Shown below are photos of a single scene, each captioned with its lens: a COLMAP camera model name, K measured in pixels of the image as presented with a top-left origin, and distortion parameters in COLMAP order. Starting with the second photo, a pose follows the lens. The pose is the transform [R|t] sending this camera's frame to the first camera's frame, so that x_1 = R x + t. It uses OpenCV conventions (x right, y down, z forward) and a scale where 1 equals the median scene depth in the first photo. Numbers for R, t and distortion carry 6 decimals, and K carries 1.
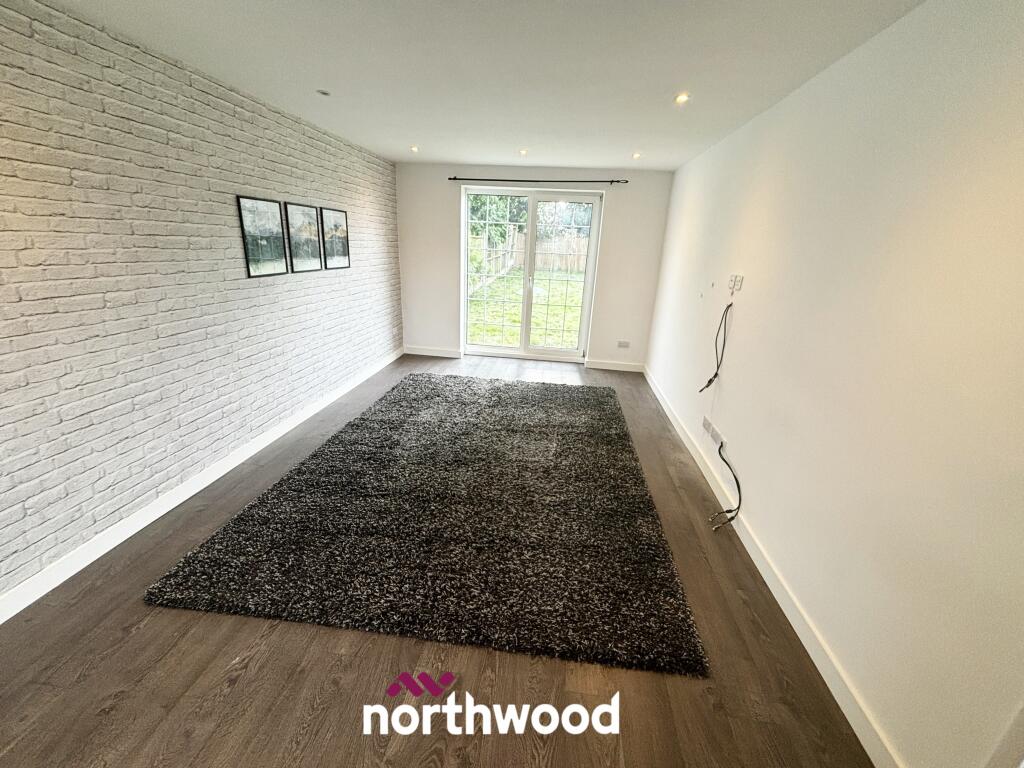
lens RADIAL K [[412.8, 0, 512.0], [0, 412.8, 384.0], [0, 0, 1]] dist [0.002358, 0.000246]
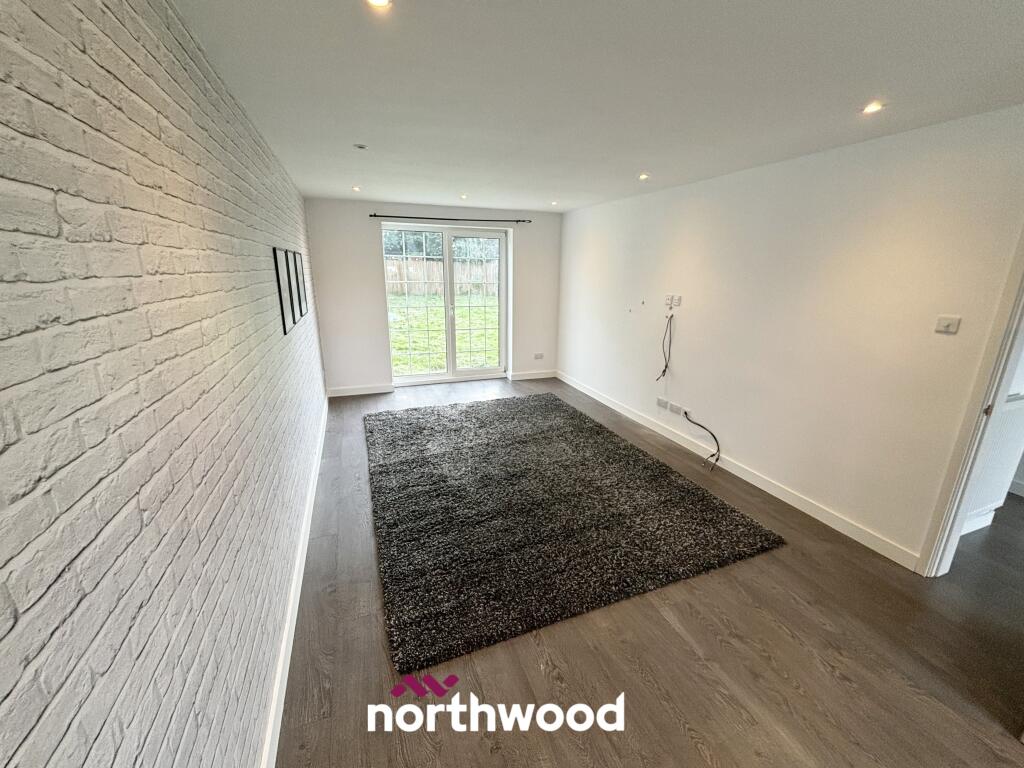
lens RADIAL K [[412.8, 0, 512.0], [0, 412.8, 384.0], [0, 0, 1]] dist [0.002358, 0.000246]
pose [[0.881746, -0.162571, 0.442826, -0.420404], [0.180884, 0.983504, 0.000893, -0.041493], [-0.435666, 0.079312, 0.896607, -0.014406]]
